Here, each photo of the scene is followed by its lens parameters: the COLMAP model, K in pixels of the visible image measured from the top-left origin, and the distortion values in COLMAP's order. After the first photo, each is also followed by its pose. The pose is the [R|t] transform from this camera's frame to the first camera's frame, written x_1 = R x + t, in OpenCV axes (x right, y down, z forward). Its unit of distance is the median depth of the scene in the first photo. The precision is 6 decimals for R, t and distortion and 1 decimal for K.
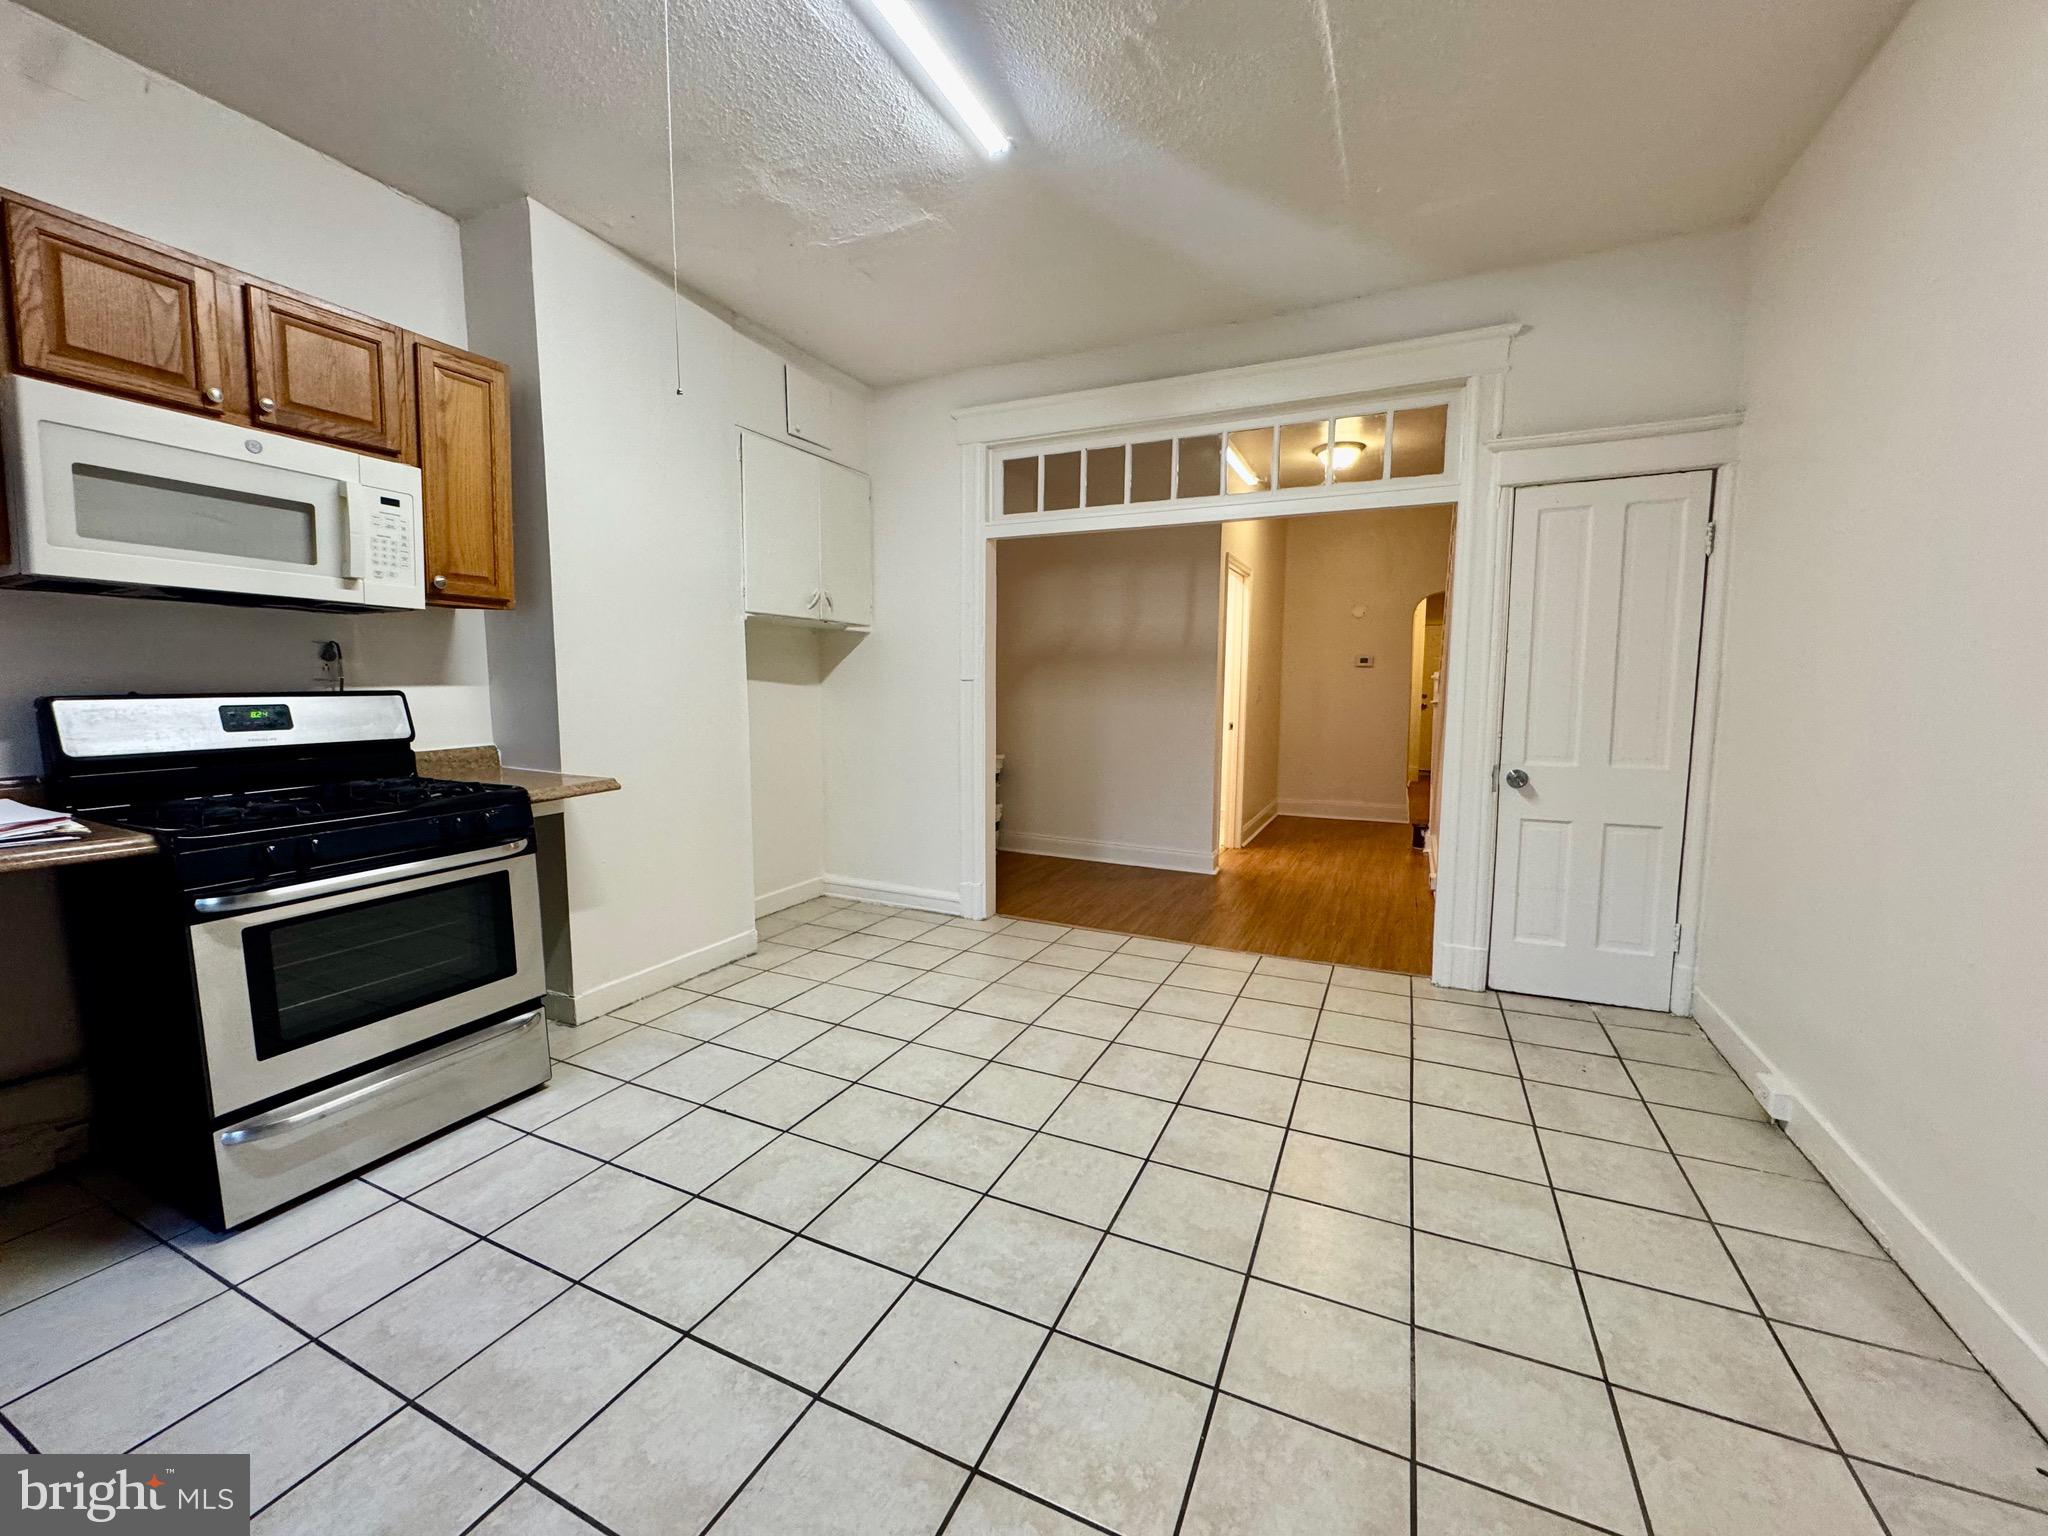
lens RADIAL K [[814.1, 0, 1024.8], [0, 814.1, 764.7], [0, 0, 1]] dist [-0.000259, 0.000189]
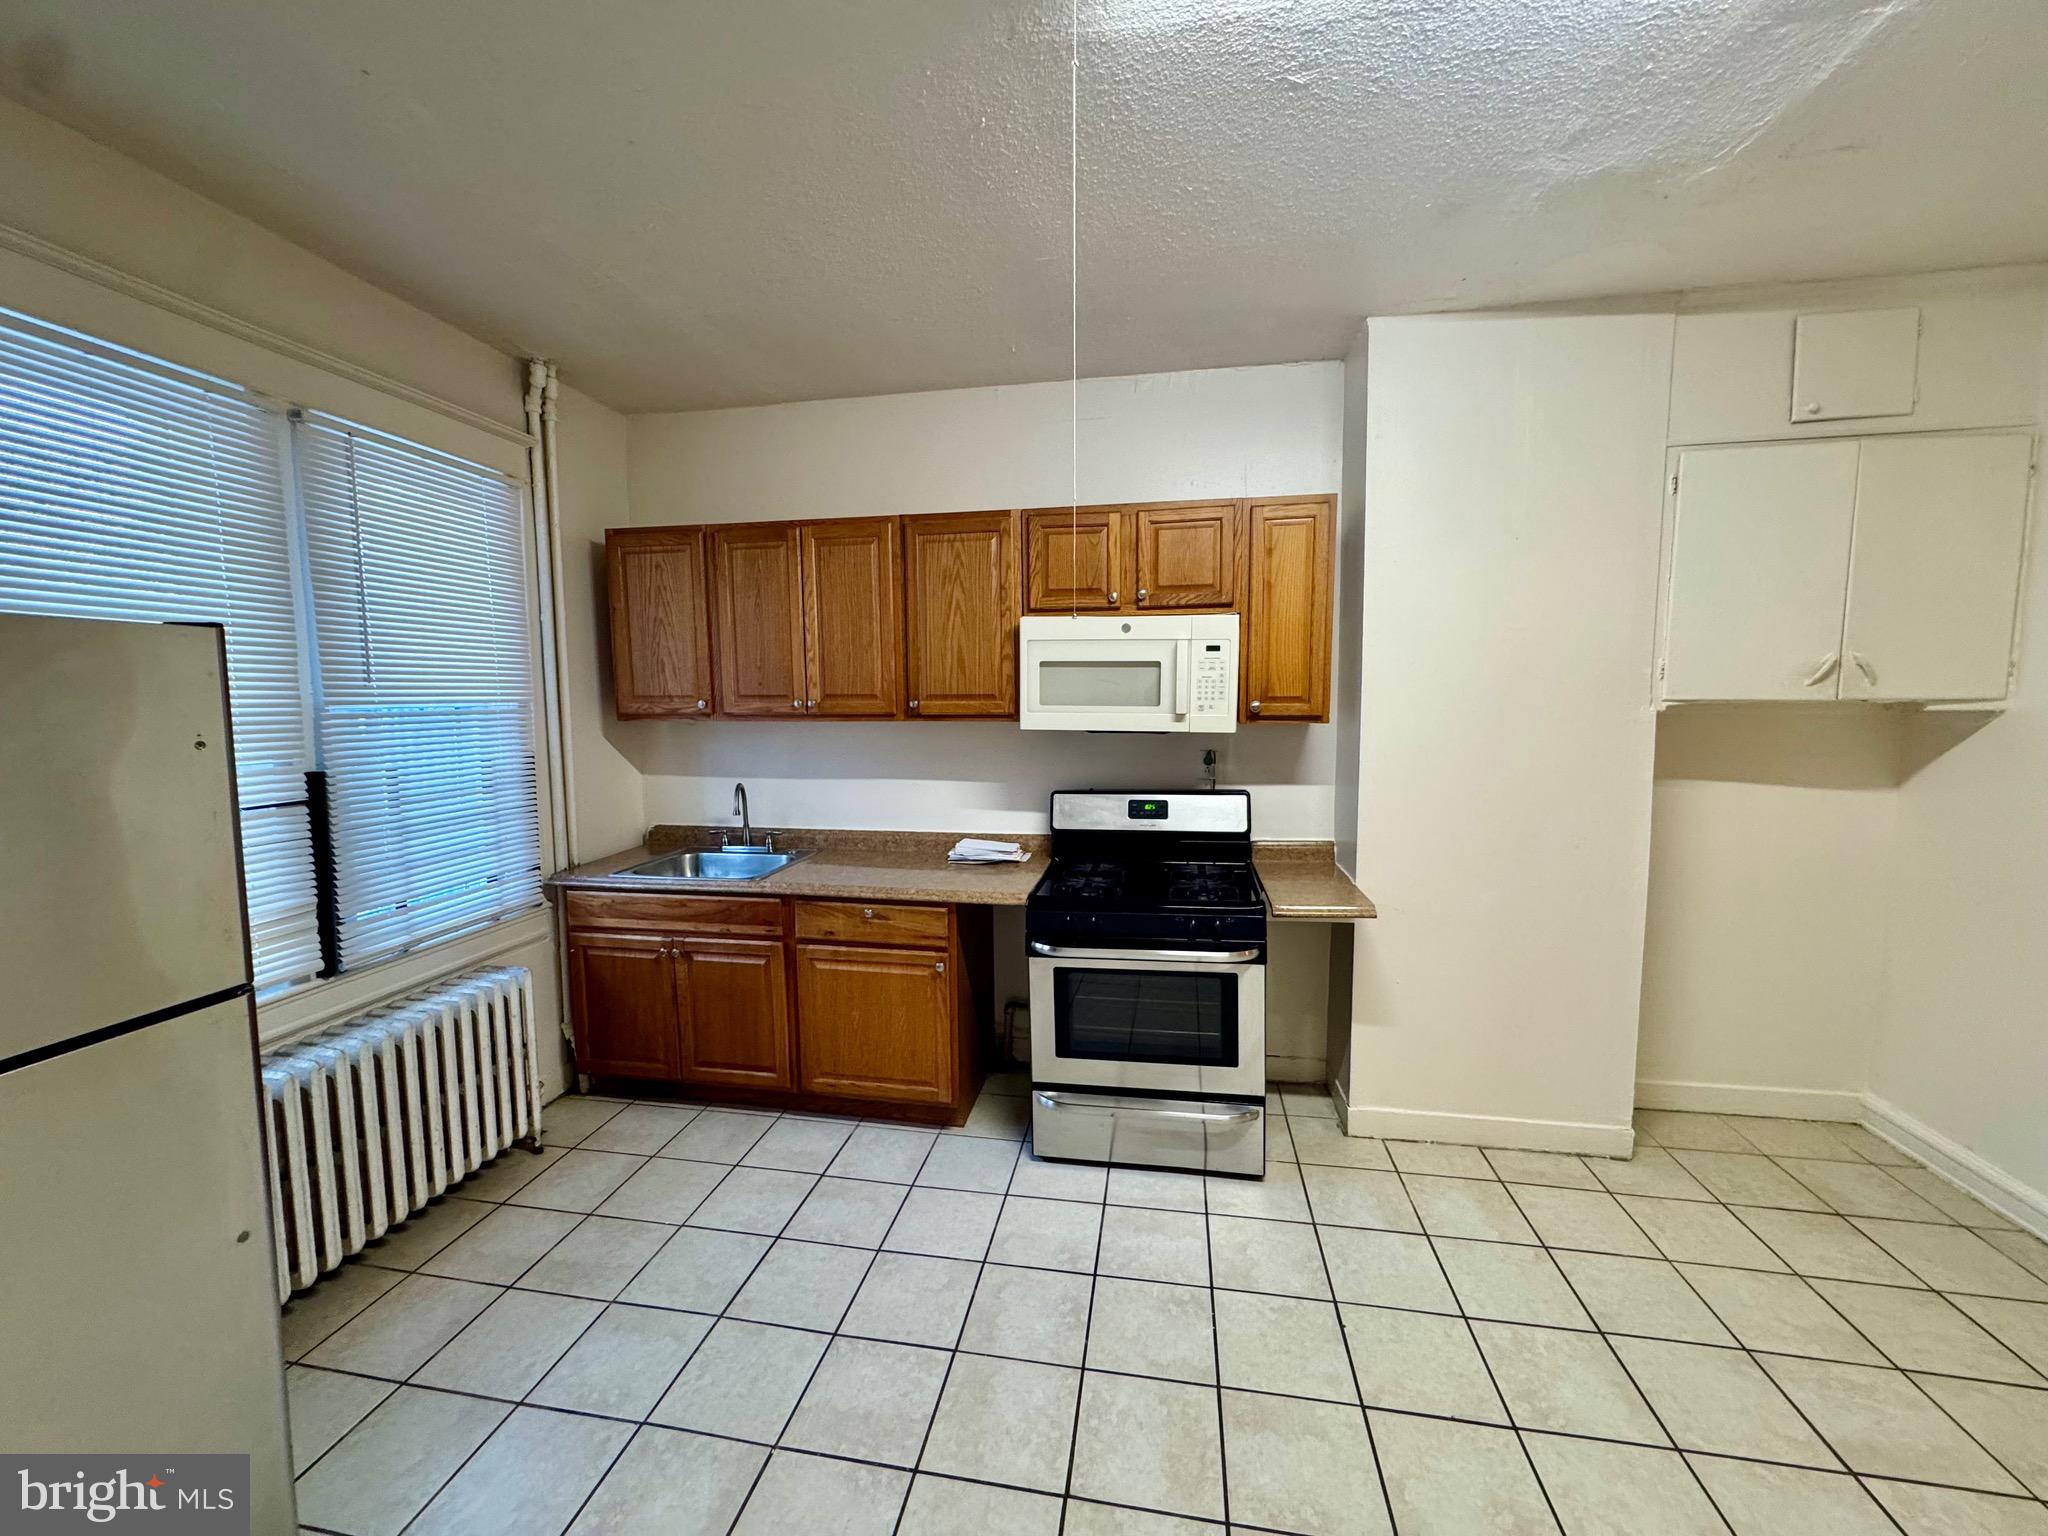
lens RADIAL K [[814.1, 0, 1017.8], [0, 814.1, 766.7], [0, 0, 1]] dist [-0.000259, 0.000189]
pose [[0.256900, 0.087100, -0.962505, 0.332338], [-0.084863, 0.994117, 0.067310, -0.201670], [0.962705, 0.064389, 0.262780, 0.404073]]
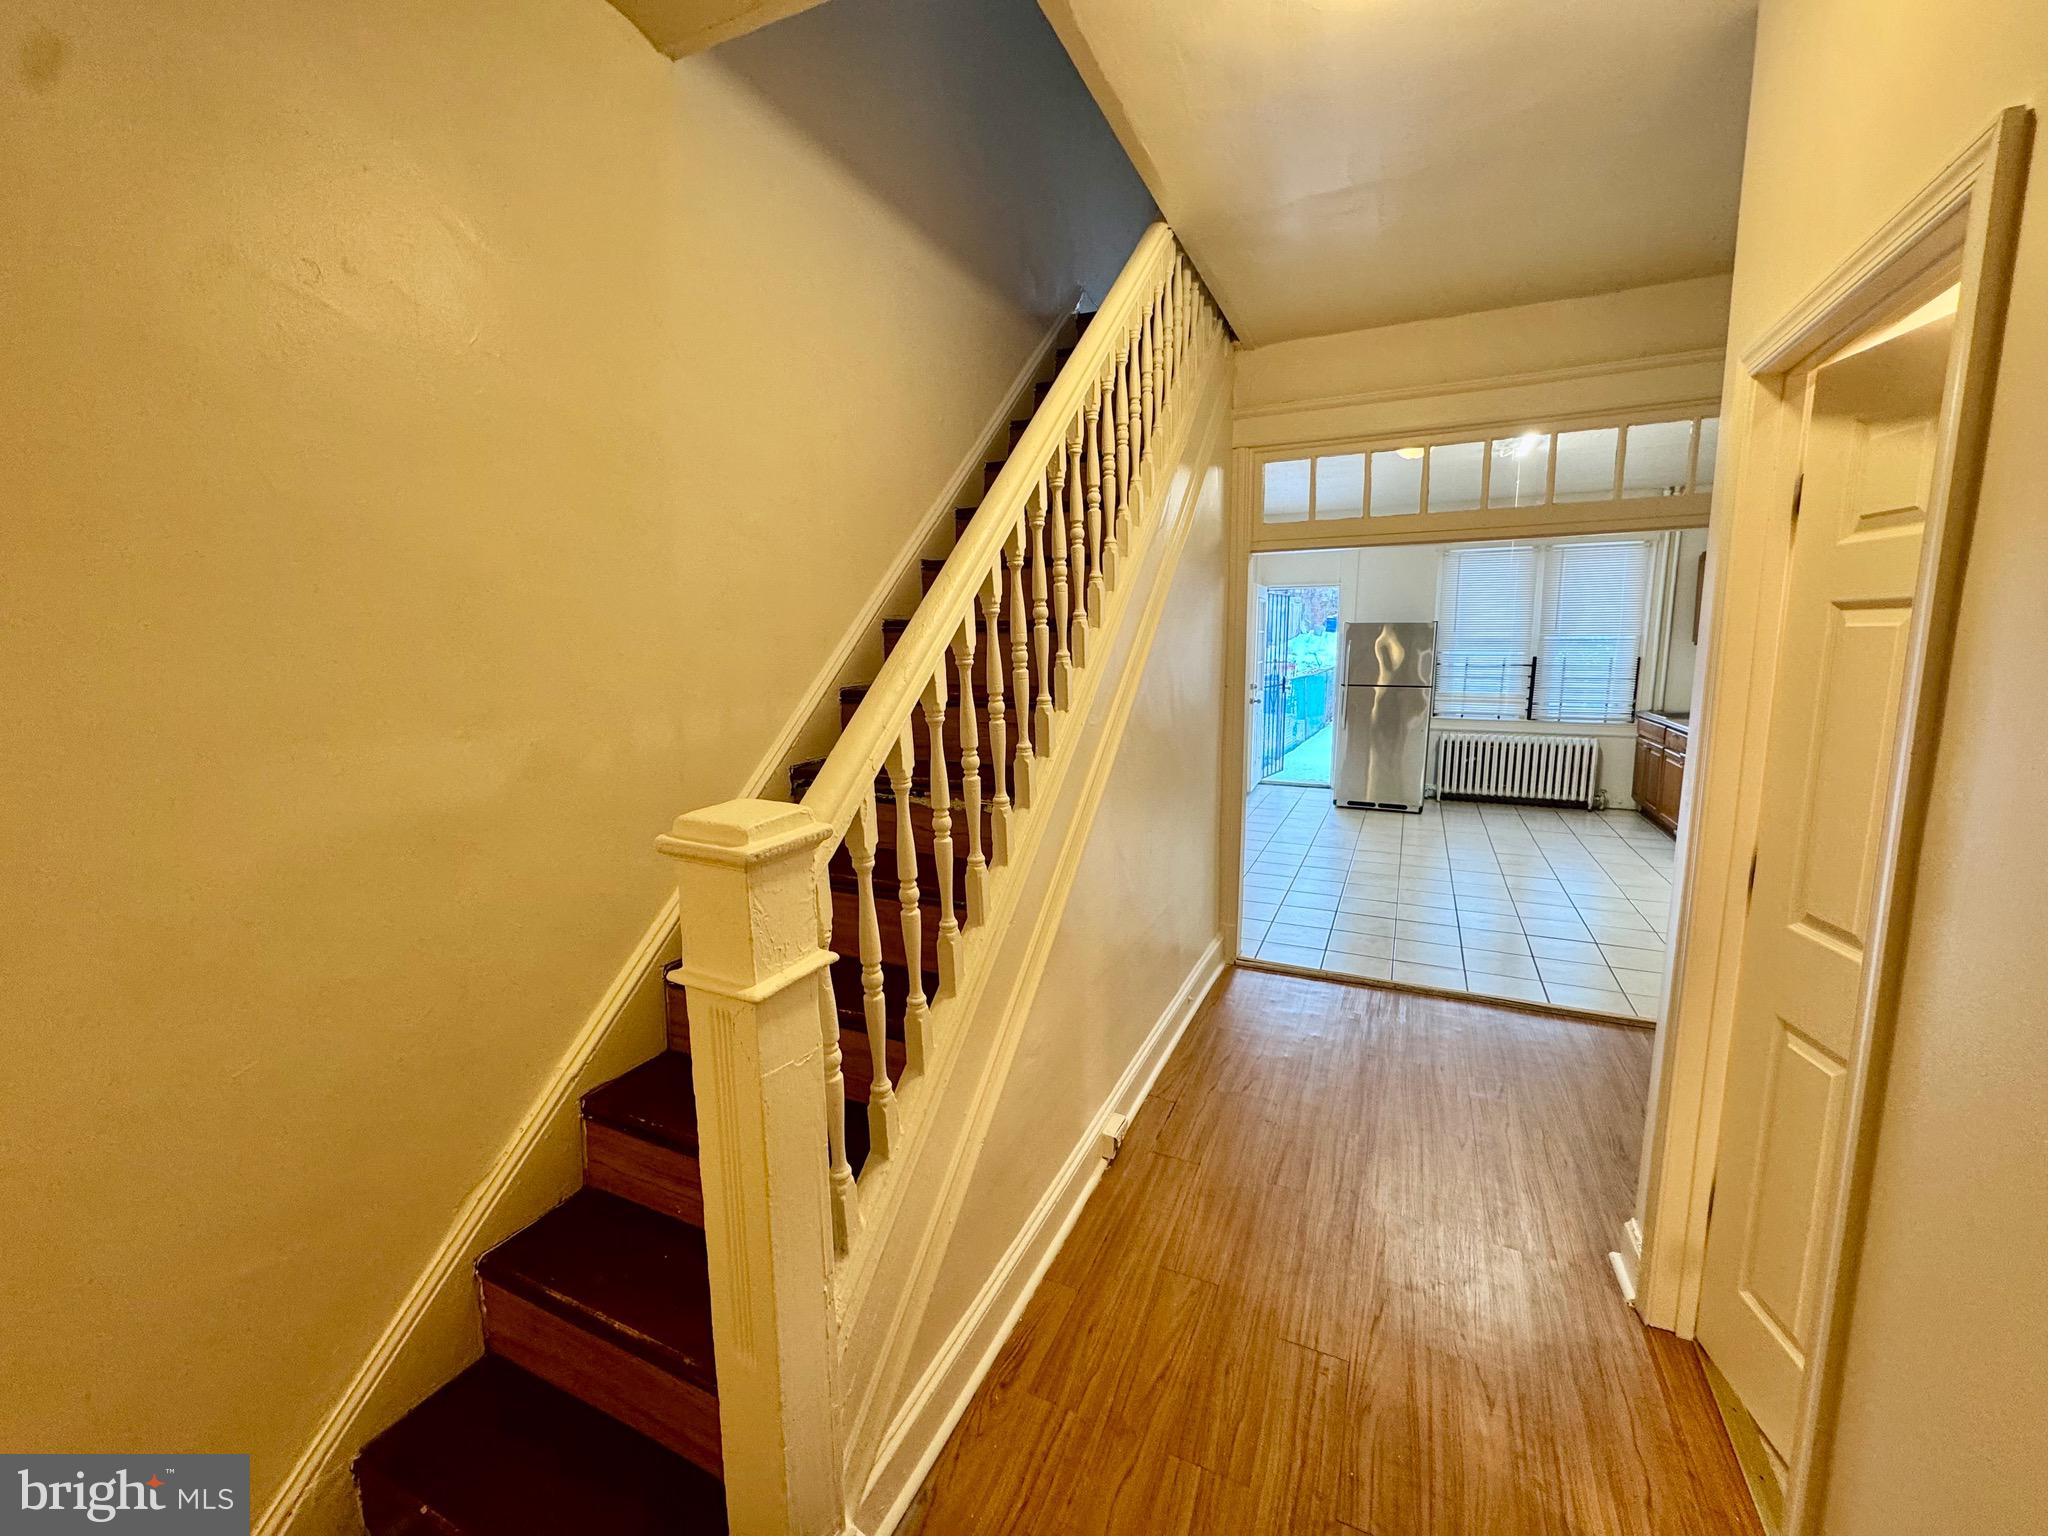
lens RADIAL K [[814.1, 0, 1022.7], [0, 814.1, 769.1], [0, 0, 1]] dist [-0.000259, 0.000189]
pose [[-0.999964, 0.006713, 0.005279, 1.205767], [0.007814, 0.968647, 0.248319, -0.445364], [-0.003447, 0.248351, -0.968664, 3.117232]]
